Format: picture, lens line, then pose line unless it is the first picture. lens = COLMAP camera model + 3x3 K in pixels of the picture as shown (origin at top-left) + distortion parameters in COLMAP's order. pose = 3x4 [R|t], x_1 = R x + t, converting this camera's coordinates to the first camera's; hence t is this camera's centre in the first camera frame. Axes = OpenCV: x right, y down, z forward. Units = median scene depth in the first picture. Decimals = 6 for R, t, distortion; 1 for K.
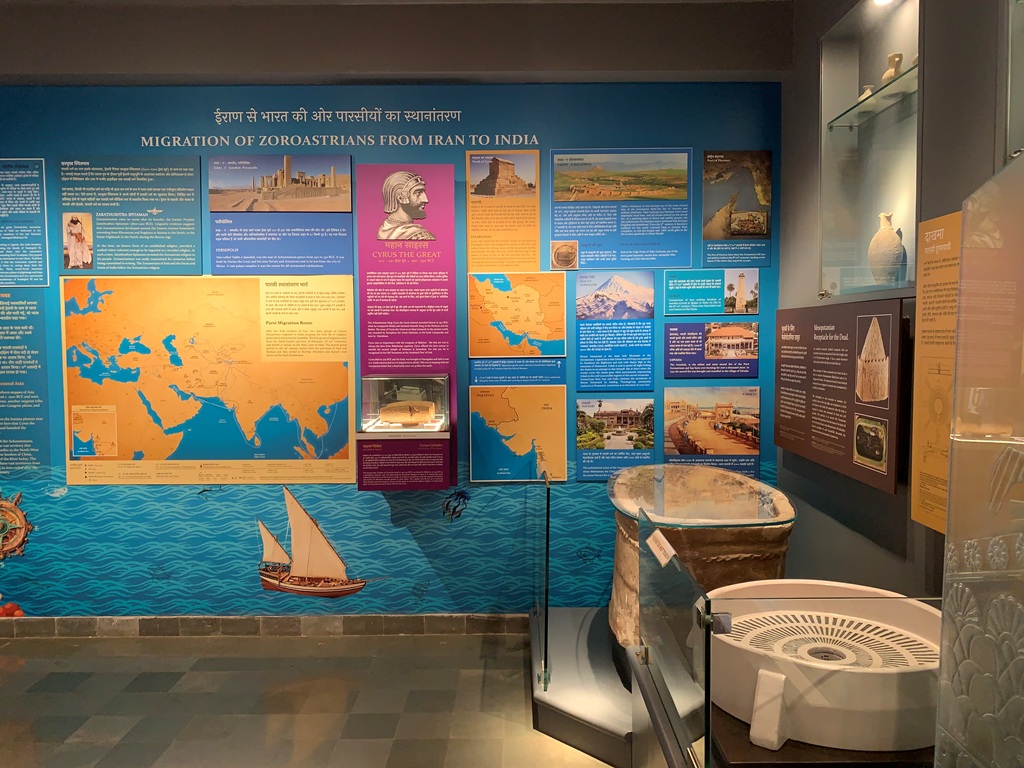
lens RADIAL K [[793.9, 0, 512.3], [0, 793.9, 385.8], [0, 0, 1]] dist [0.042849, -0.058806]
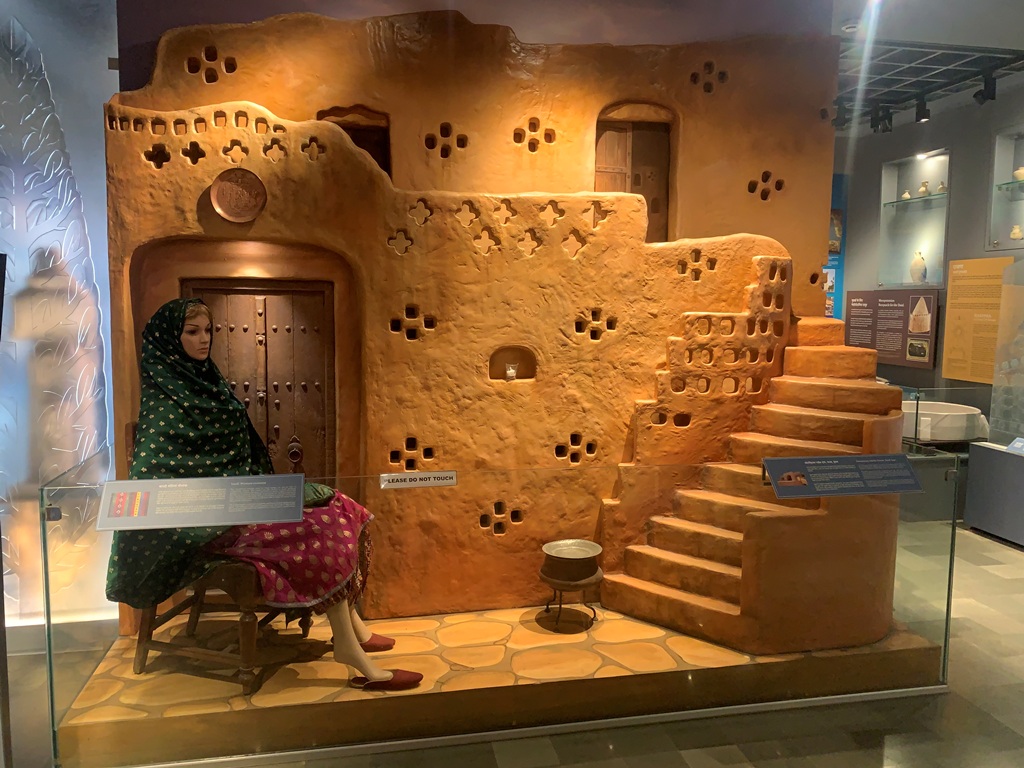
lens RADIAL K [[793.9, 0, 512.2], [0, 793.9, 381.3], [0, 0, 1]] dist [0.042849, -0.058806]
pose [[0.979598, -0.003997, 0.200929, -1.117561], [-0.003910, 0.999234, 0.038937, 0.071241], [-0.200931, -0.038928, 0.978832, -1.002750]]
